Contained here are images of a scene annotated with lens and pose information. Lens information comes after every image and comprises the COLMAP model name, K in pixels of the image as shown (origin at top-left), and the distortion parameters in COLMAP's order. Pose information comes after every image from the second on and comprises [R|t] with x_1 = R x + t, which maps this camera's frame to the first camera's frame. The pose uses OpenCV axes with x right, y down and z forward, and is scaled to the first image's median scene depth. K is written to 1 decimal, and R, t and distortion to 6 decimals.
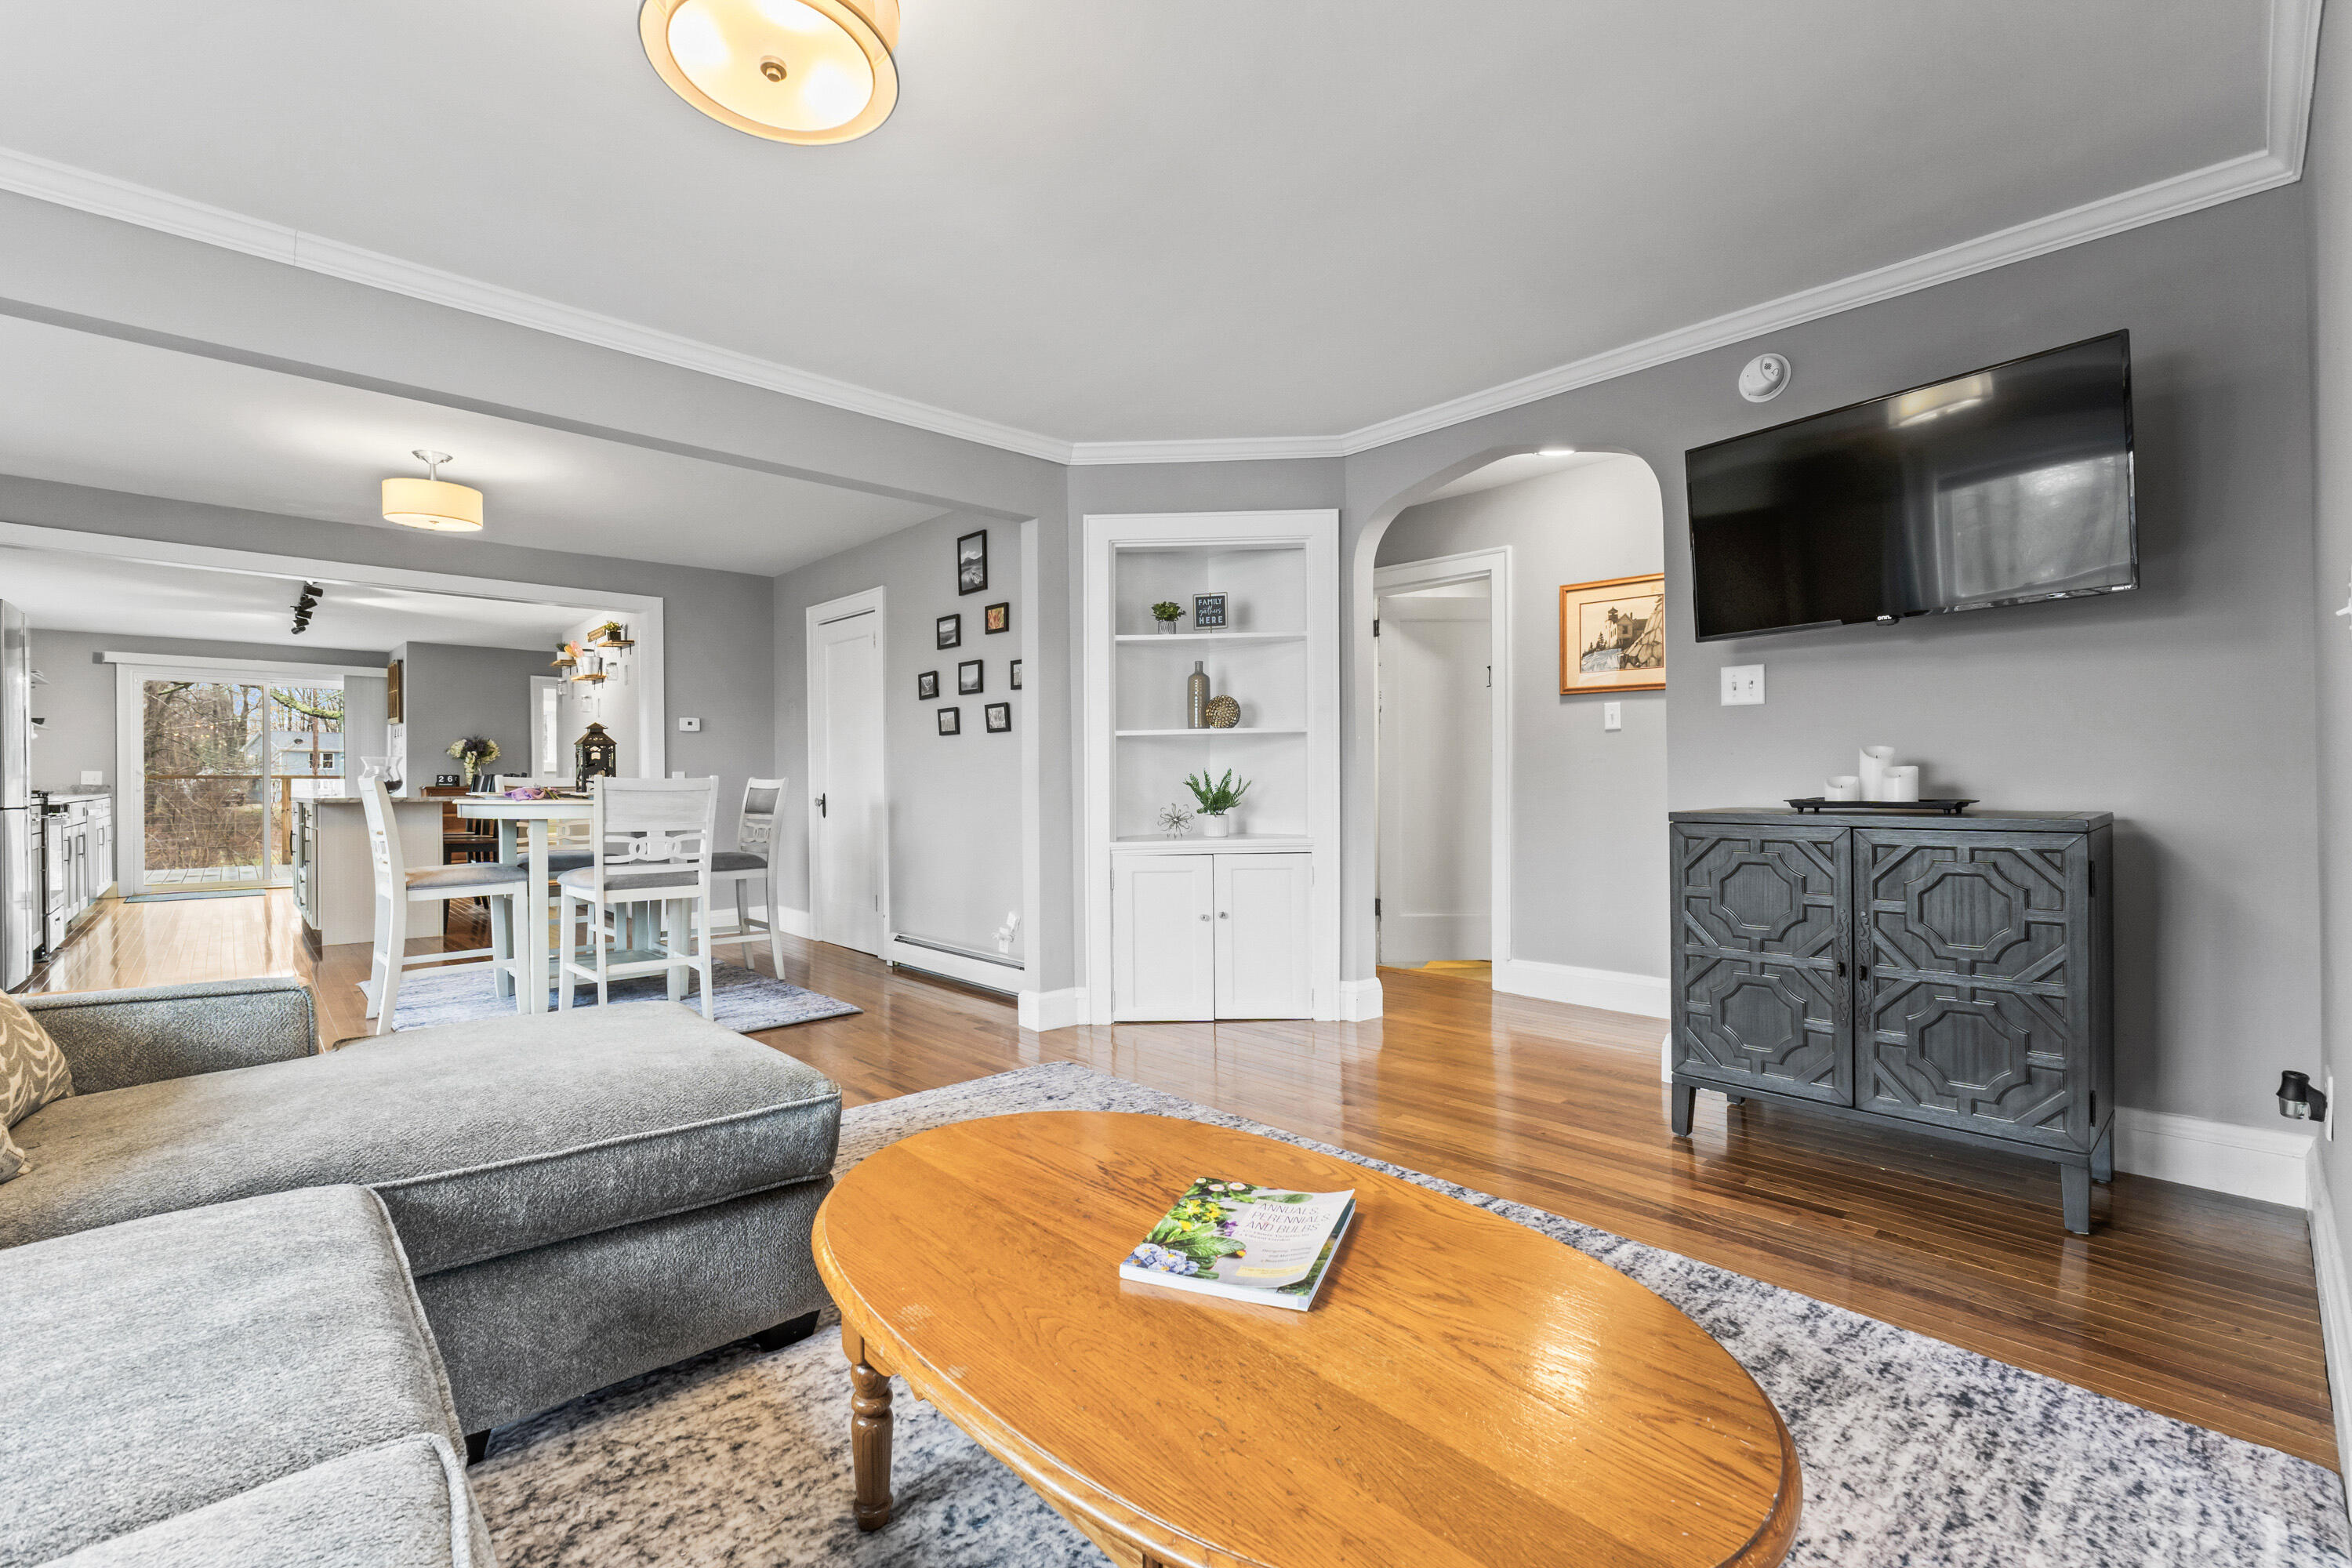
lens RADIAL K [[1009.3, 0, 1176.0], [0, 1009.3, 784.0], [0, 0, 1]] dist [-0.009927, 0.000274]
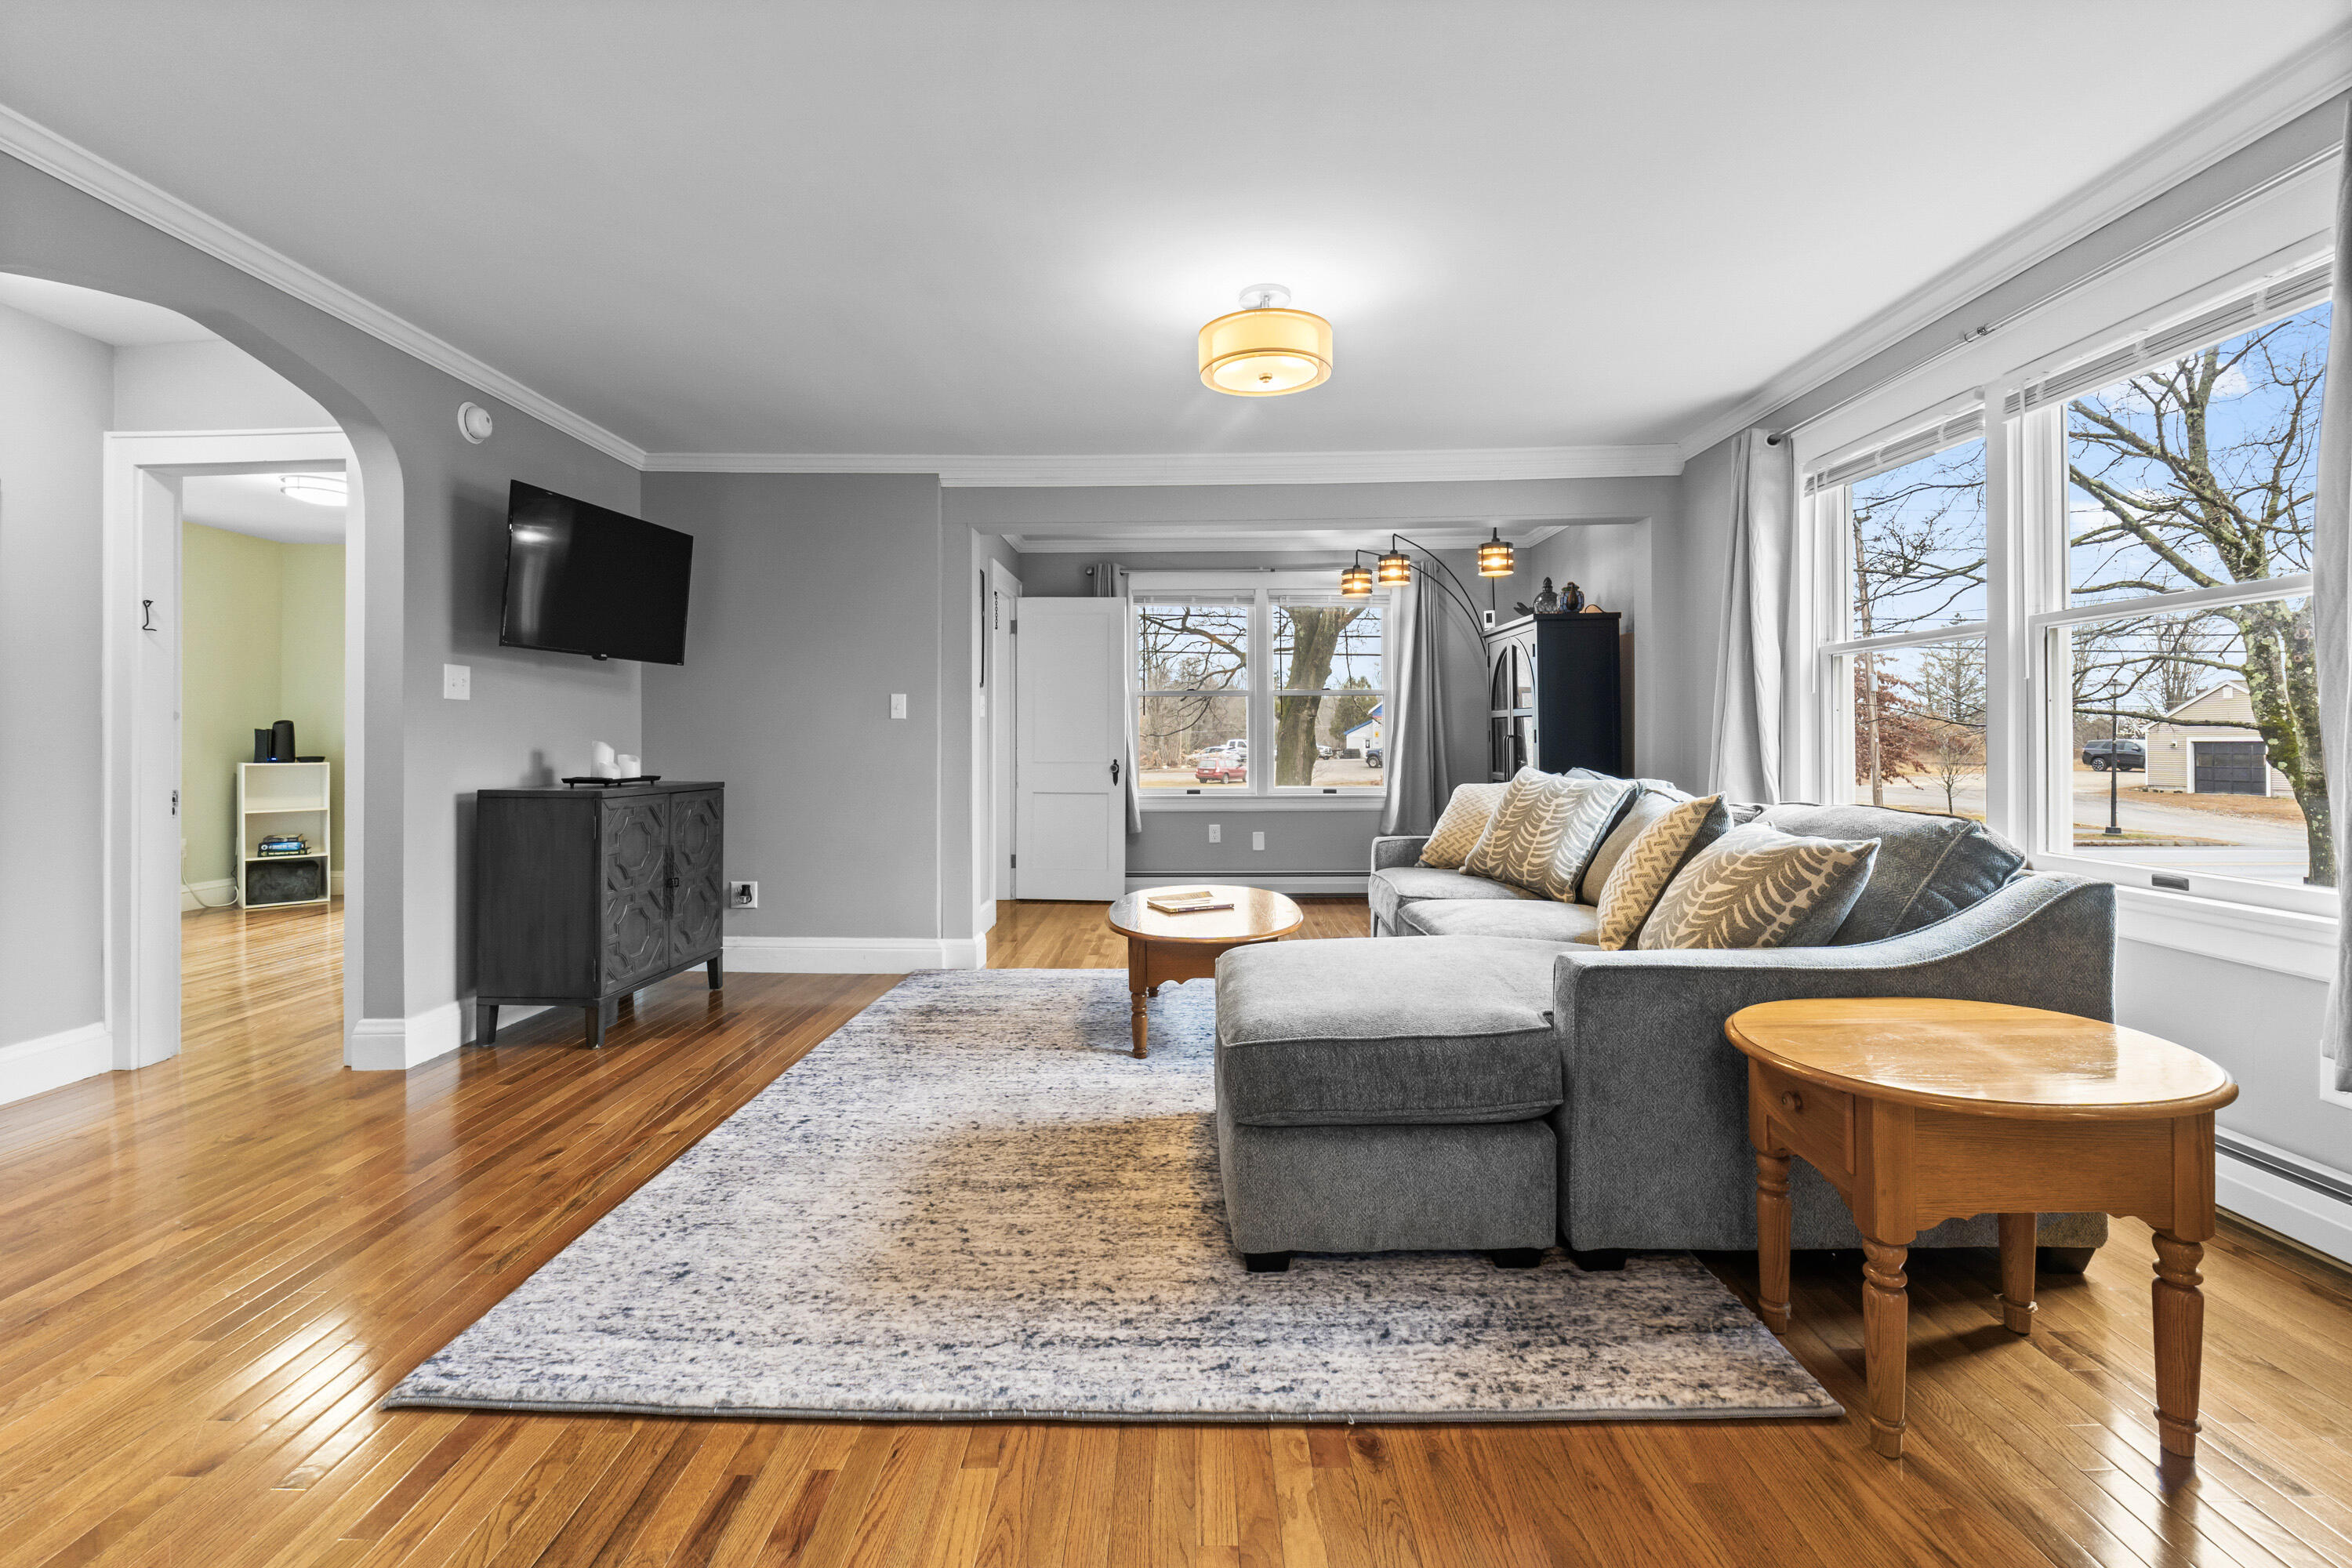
lens RADIAL K [[969.2, 0, 1179.6], [0, 969.2, 740.0], [0, 0, 1]] dist [0.000951, 0.000114]
pose [[-0.716500, 0.007909, 0.697542, -0.325728], [0.007765, 0.999964, -0.003362, -0.009636], [-0.697544, 0.003008, -0.716536, 0.507509]]
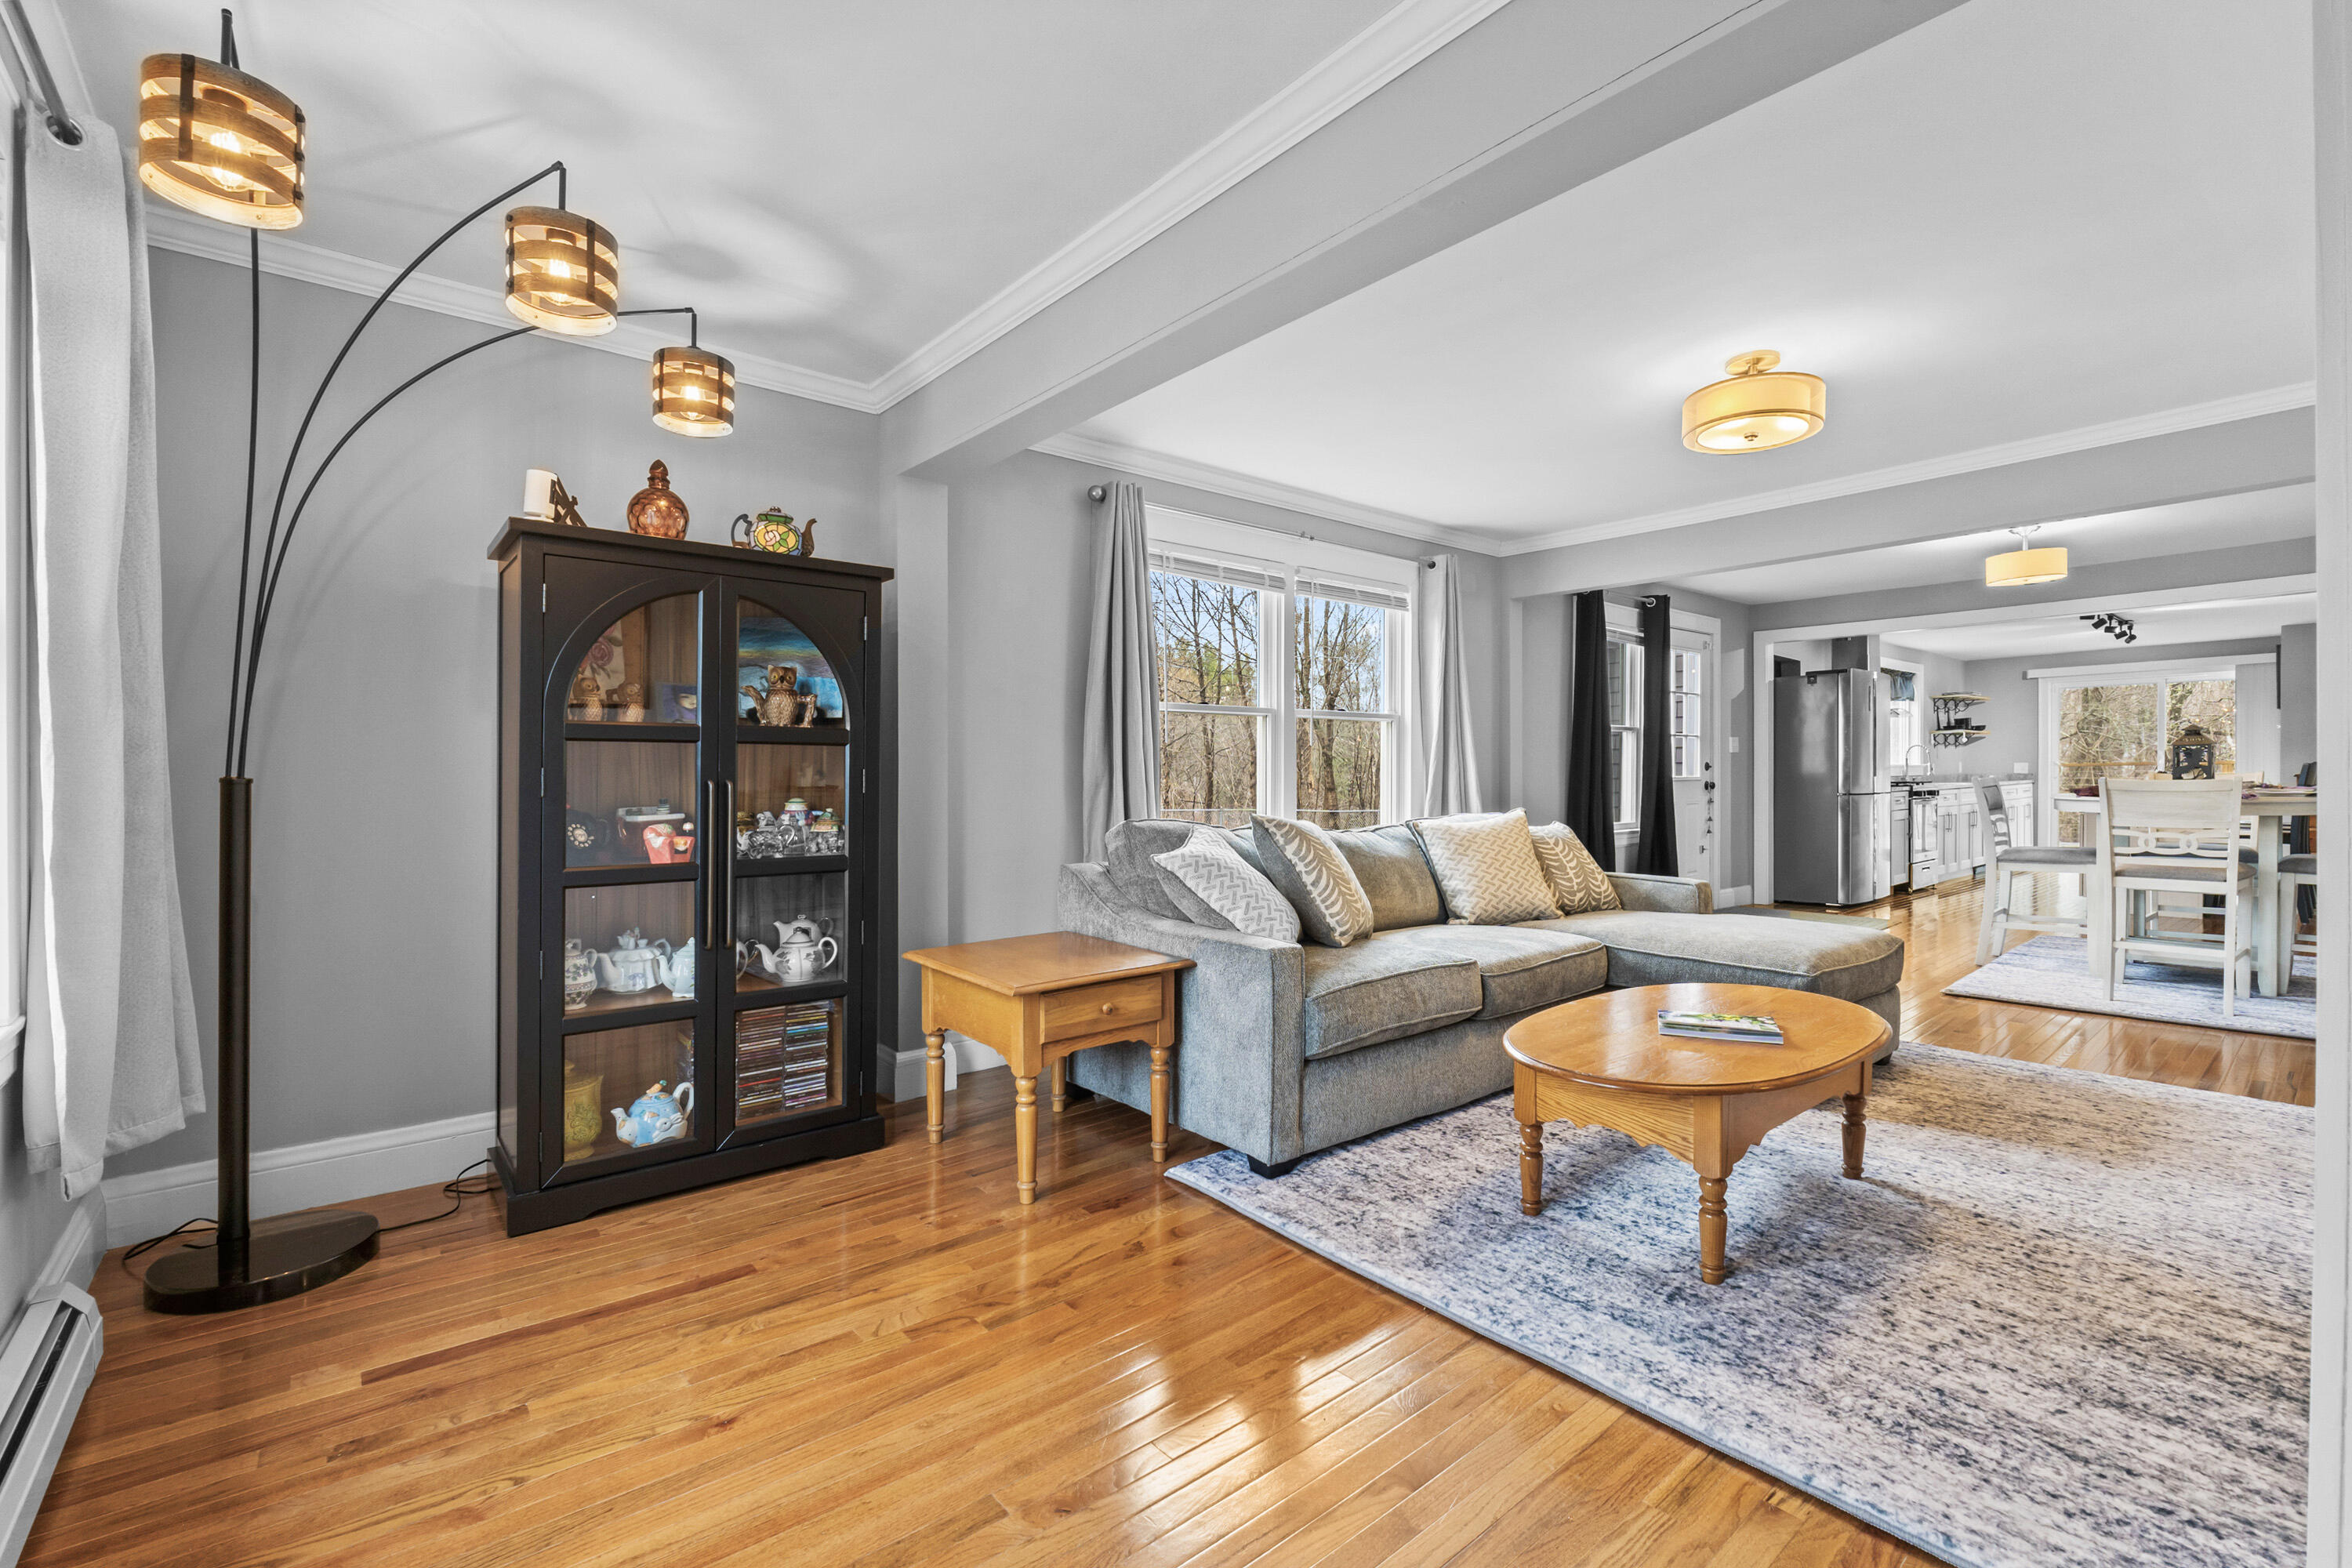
lens RADIAL K [[1018.0, 0, 1208.8], [0, 1018.0, 775.2], [0, 0, 1]] dist [-0.001421, -0.000490]
pose [[-0.056322, 0.001861, -0.998411, 0.352730], [0.012442, 0.999922, 0.001161, -0.013387], [0.998335, -0.012357, -0.056340, 0.010549]]
